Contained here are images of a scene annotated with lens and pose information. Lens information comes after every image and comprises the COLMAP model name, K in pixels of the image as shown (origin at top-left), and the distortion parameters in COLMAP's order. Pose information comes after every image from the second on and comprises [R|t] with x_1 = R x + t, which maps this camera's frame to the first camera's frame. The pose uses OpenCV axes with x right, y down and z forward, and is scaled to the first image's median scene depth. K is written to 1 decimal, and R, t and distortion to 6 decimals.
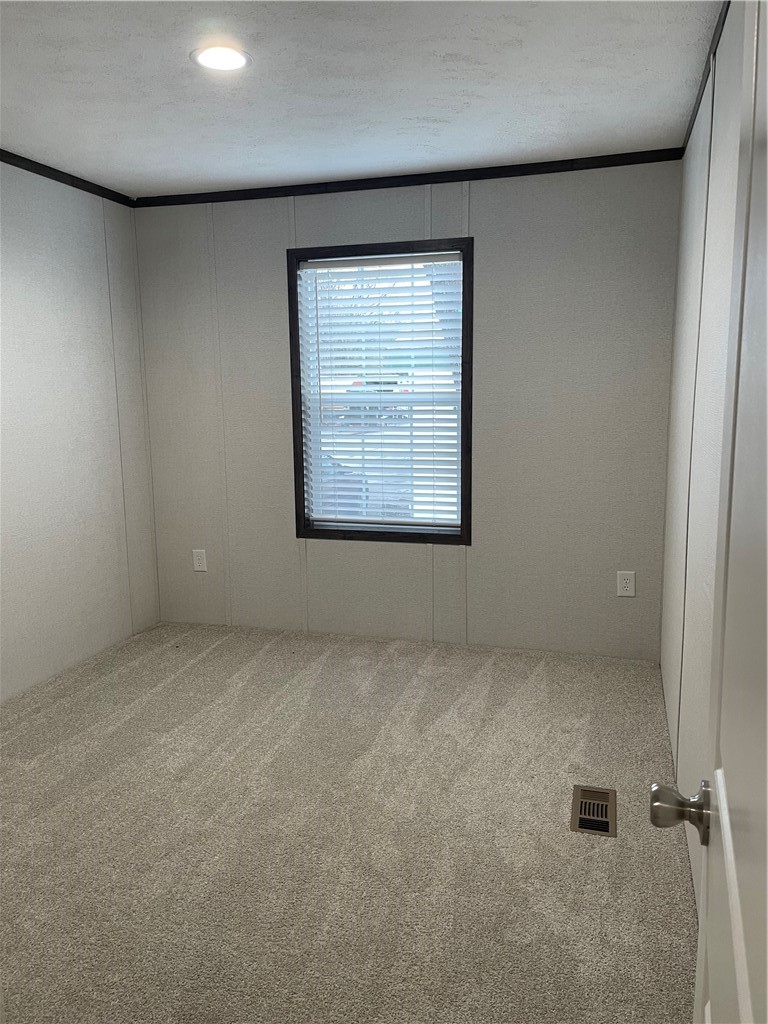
lens RADIAL K [[790.9, 0, 384.9], [0, 790.9, 490.5], [0, 0, 1]] dist [0.128957, 0.001354]
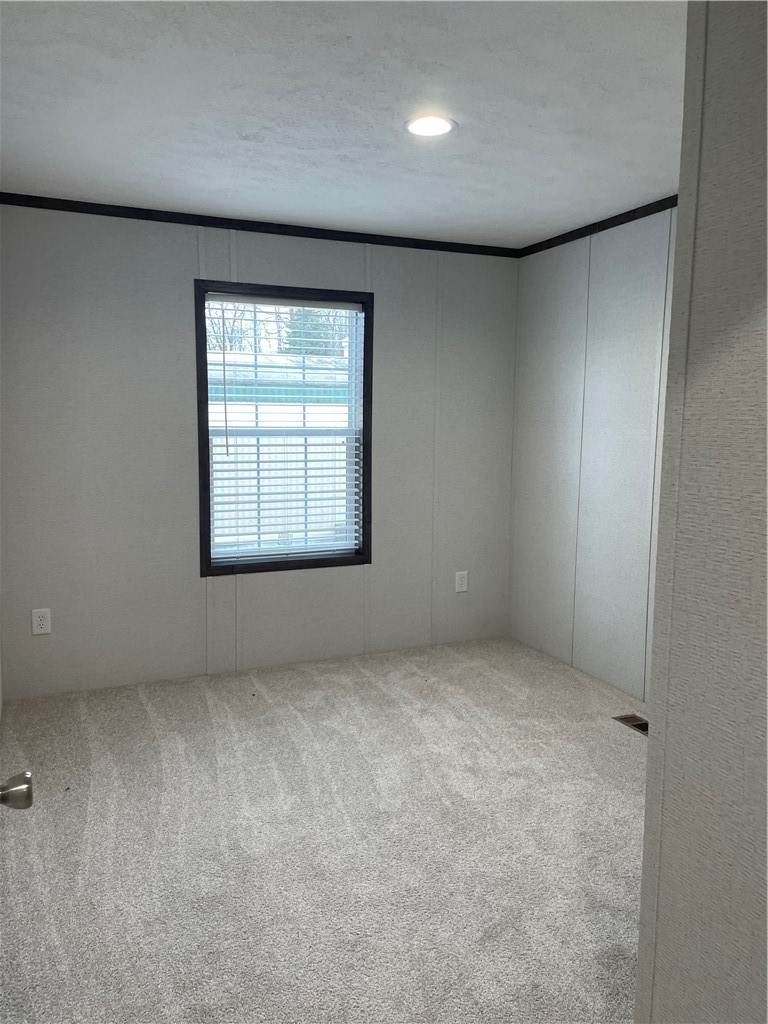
lens RADIAL K [[764.3, 0, 373.4], [0, 764.3, 509.5], [0, 0, 1]] dist [0.114635, -0.155935]
pose [[0.772836, -0.057664, 0.631980, -0.559939], [0.072997, 0.997331, 0.001734, -0.008797], [-0.630393, 0.044793, 0.774983, 0.150140]]
